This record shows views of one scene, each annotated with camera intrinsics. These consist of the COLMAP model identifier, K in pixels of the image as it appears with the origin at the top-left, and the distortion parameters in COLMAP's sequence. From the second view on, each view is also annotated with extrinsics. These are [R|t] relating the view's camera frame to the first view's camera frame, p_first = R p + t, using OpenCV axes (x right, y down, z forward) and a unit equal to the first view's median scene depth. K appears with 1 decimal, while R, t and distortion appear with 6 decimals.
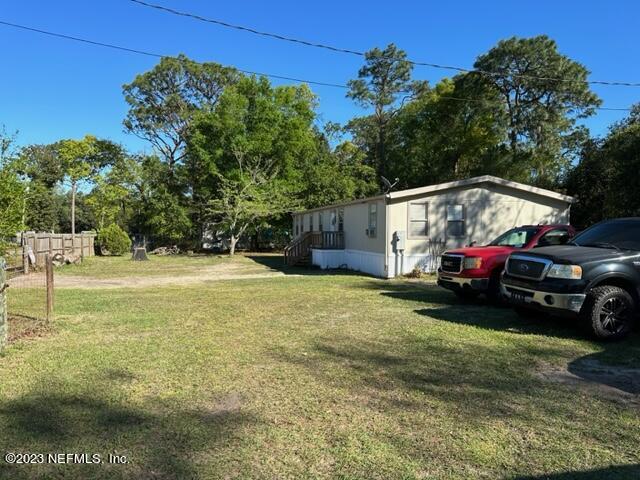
lens RADIAL K [[452.9, 0, 320.0], [0, 452.9, 240.0], [0, 0, 1]] dist [0.047285, -0.079594]
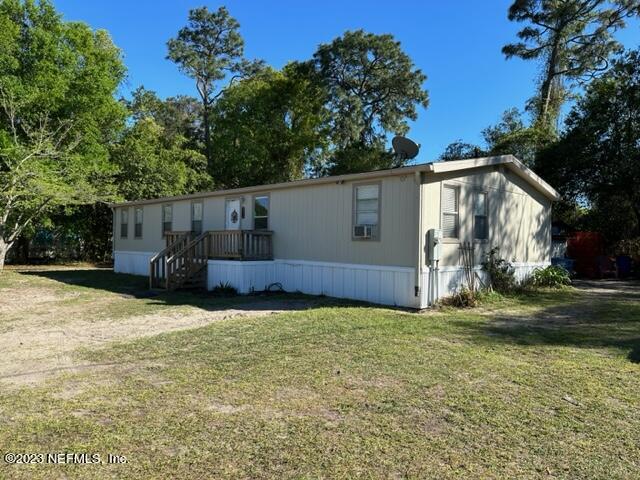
lens RADIAL K [[452.9, 0, 320.0], [0, 452.9, 240.0], [0, 0, 1]] dist [0.047285, -0.079594]
pose [[0.864429, 0.013597, 0.502571, -0.122469], [-0.004553, 0.999805, -0.019219, 0.003061], [-0.502734, 0.014325, 0.864322, 0.265951]]
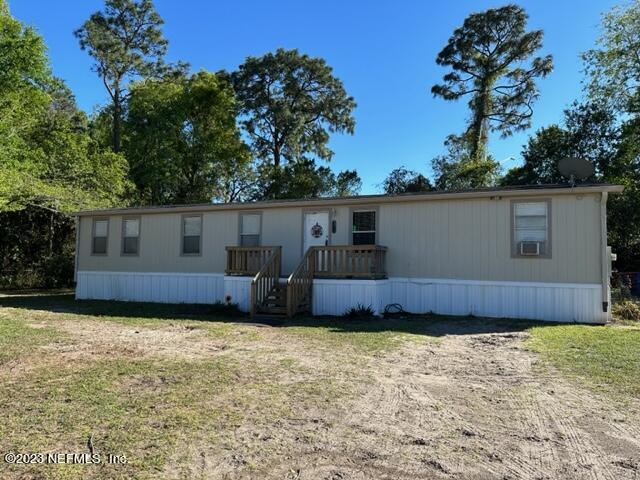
lens RADIAL K [[452.9, 0, 320.0], [0, 452.9, 240.0], [0, 0, 1]] dist [0.047285, -0.079594]
pose [[0.628110, 0.054169, 0.776237, -0.268737], [-0.001545, 0.997659, -0.068370, 0.006857], [-0.778123, 0.041745, 0.626723, 0.431442]]
